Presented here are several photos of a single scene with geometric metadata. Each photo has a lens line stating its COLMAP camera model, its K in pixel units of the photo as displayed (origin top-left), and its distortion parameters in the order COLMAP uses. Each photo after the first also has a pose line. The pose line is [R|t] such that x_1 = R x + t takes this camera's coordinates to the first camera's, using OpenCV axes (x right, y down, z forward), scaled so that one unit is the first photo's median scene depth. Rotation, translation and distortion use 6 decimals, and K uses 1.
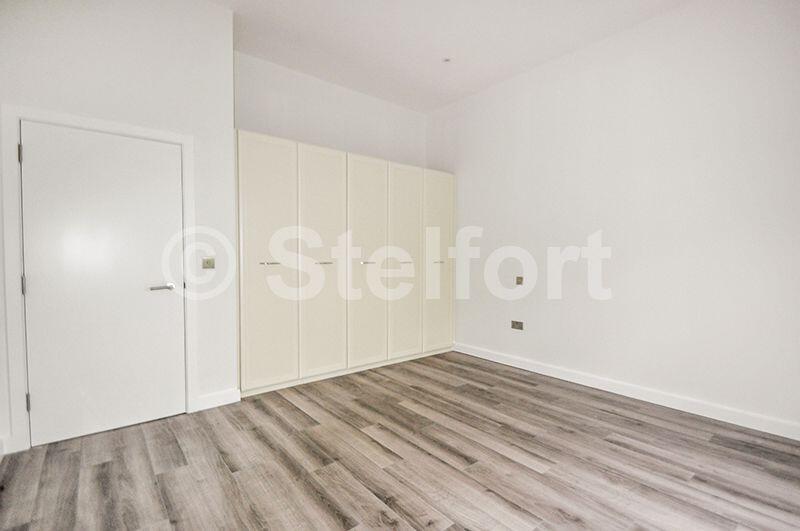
lens RADIAL K [[365.3, 0, 413.6], [0, 365.3, 267.0], [0, 0, 1]] dist [-0.003622, -0.002309]
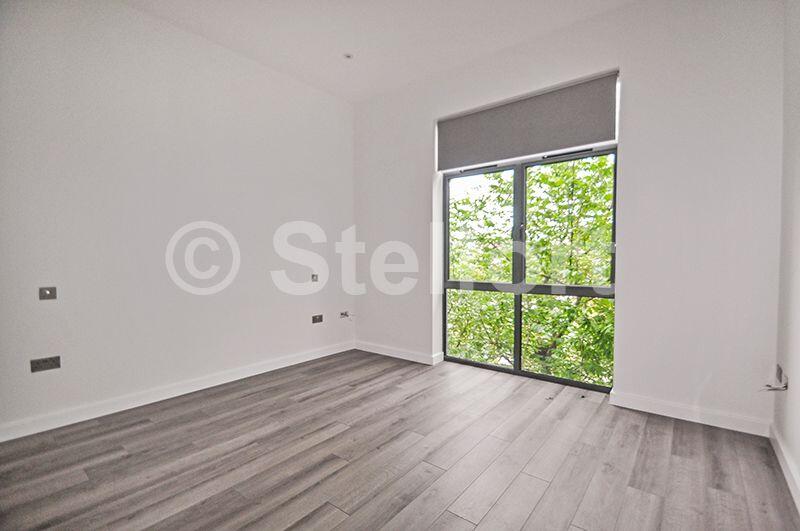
lens RADIAL K [[365.3, 0, 420.6], [0, 365.3, 271.6], [0, 0, 1]] dist [-0.003622, -0.002309]
pose [[-0.245494, -0.030792, 0.968909, -0.744093], [0.014793, 0.999260, 0.035505, -0.006511], [-0.969285, 0.023049, -0.244857, 0.873560]]
